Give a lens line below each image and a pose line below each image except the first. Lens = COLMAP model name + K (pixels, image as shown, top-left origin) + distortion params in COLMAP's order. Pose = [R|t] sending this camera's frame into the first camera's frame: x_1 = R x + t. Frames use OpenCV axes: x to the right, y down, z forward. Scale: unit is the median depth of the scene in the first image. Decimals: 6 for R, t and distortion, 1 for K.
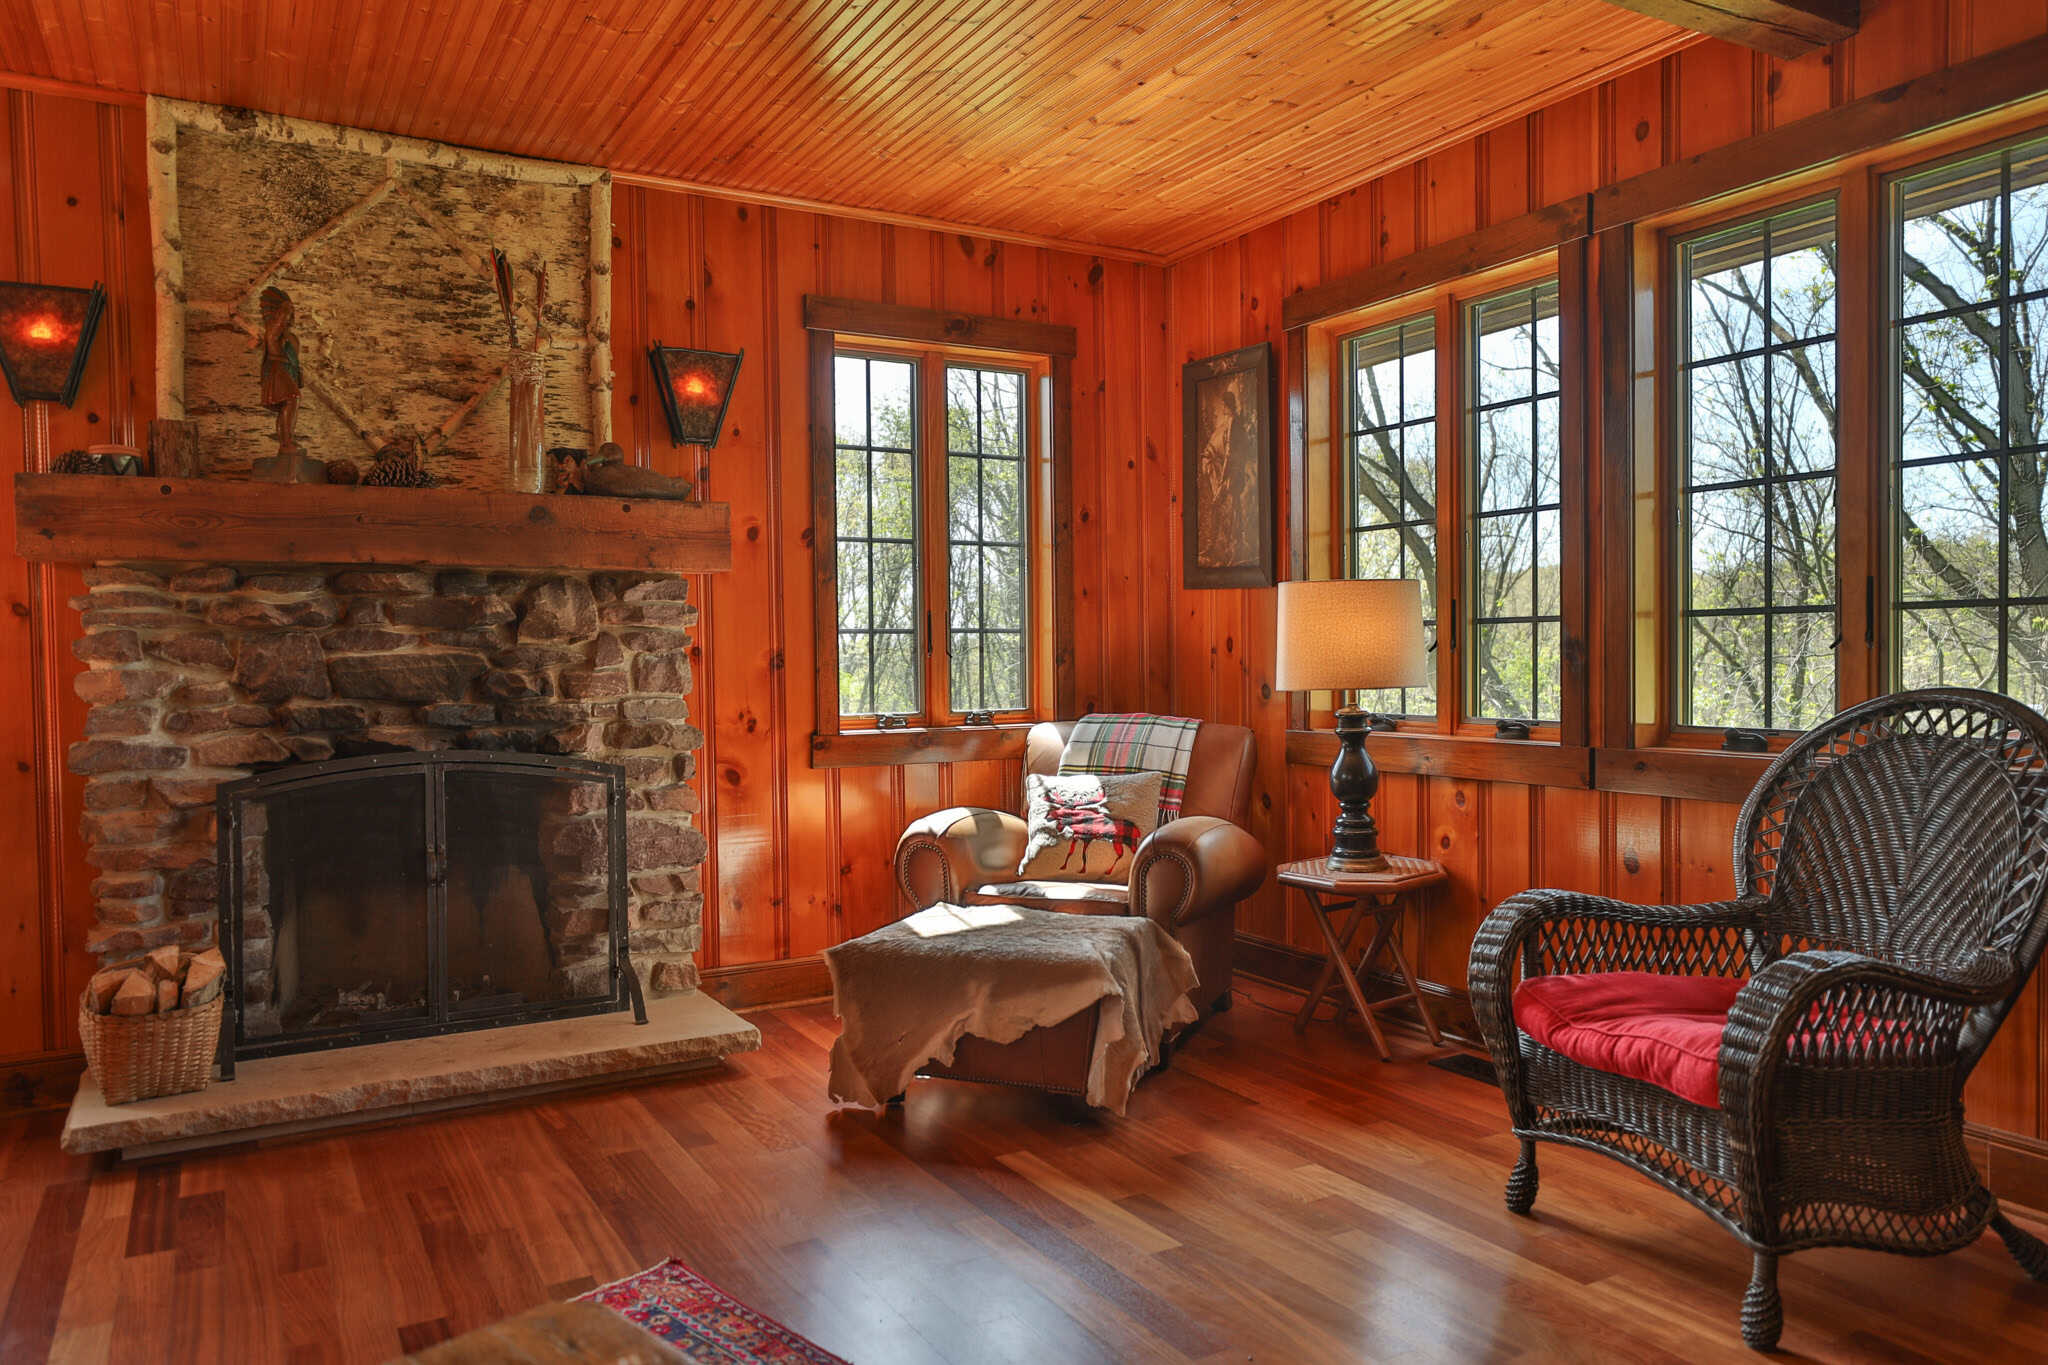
lens RADIAL K [[1421.6, 0, 1028.3], [0, 1421.6, 691.0], [0, 0, 1]] dist [-0.012501, 0.023828]
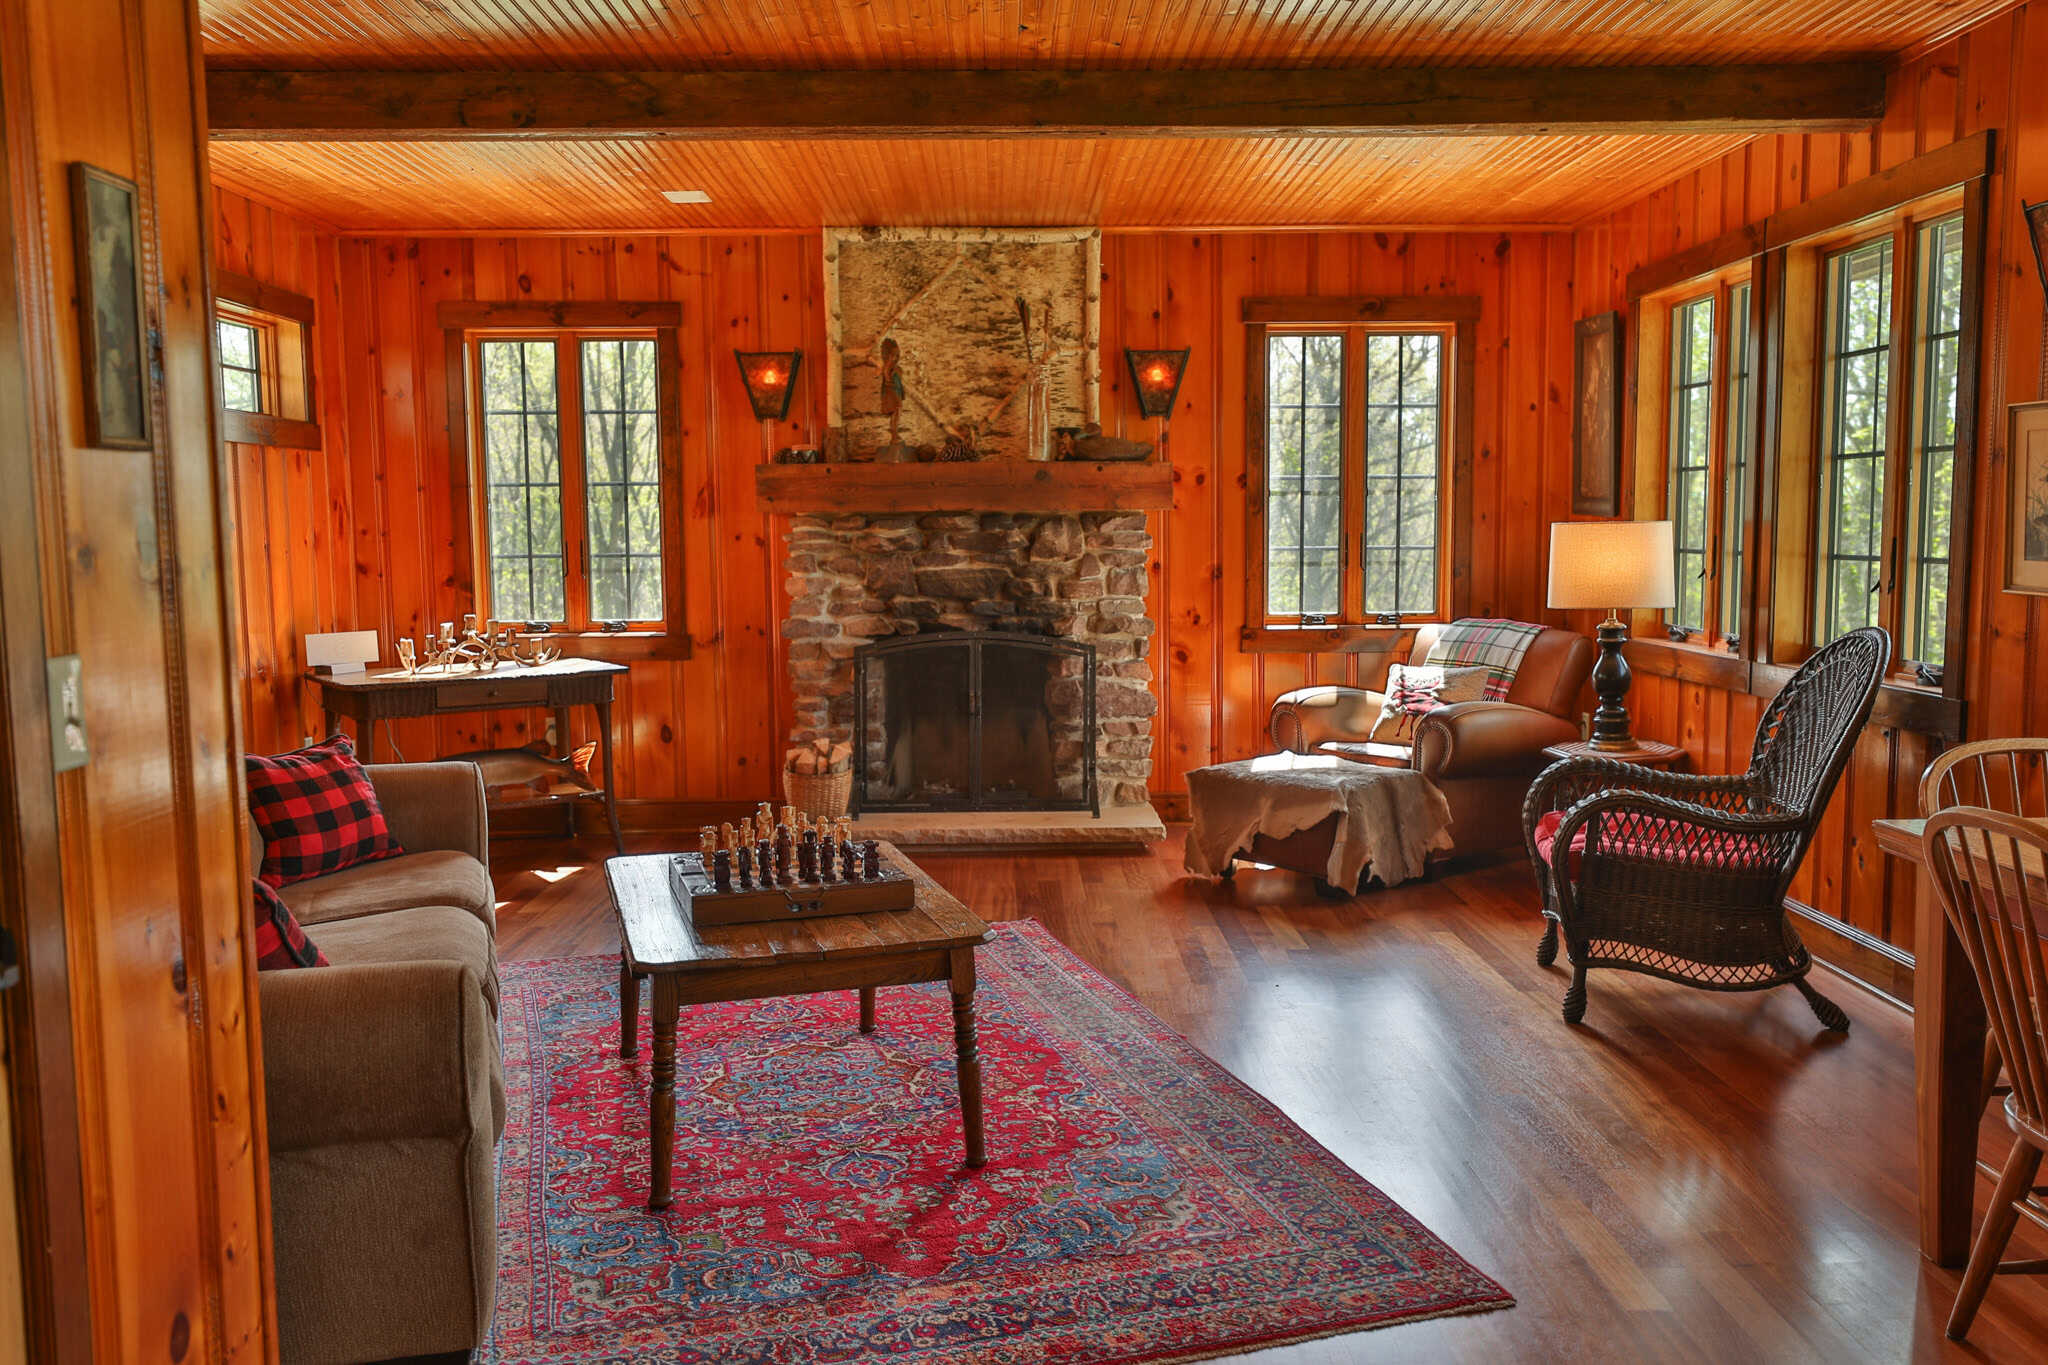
lens RADIAL K [[1760.1, 0, 1033.3], [0, 1760.1, 690.5], [0, 0, 1]] dist [0.011886, 0.015130]
pose [[0.875480, 0.052368, -0.480408, 0.548498], [-0.014493, 0.996509, 0.082216, -0.050823], [0.483037, -0.065016, 0.873183, -0.637305]]
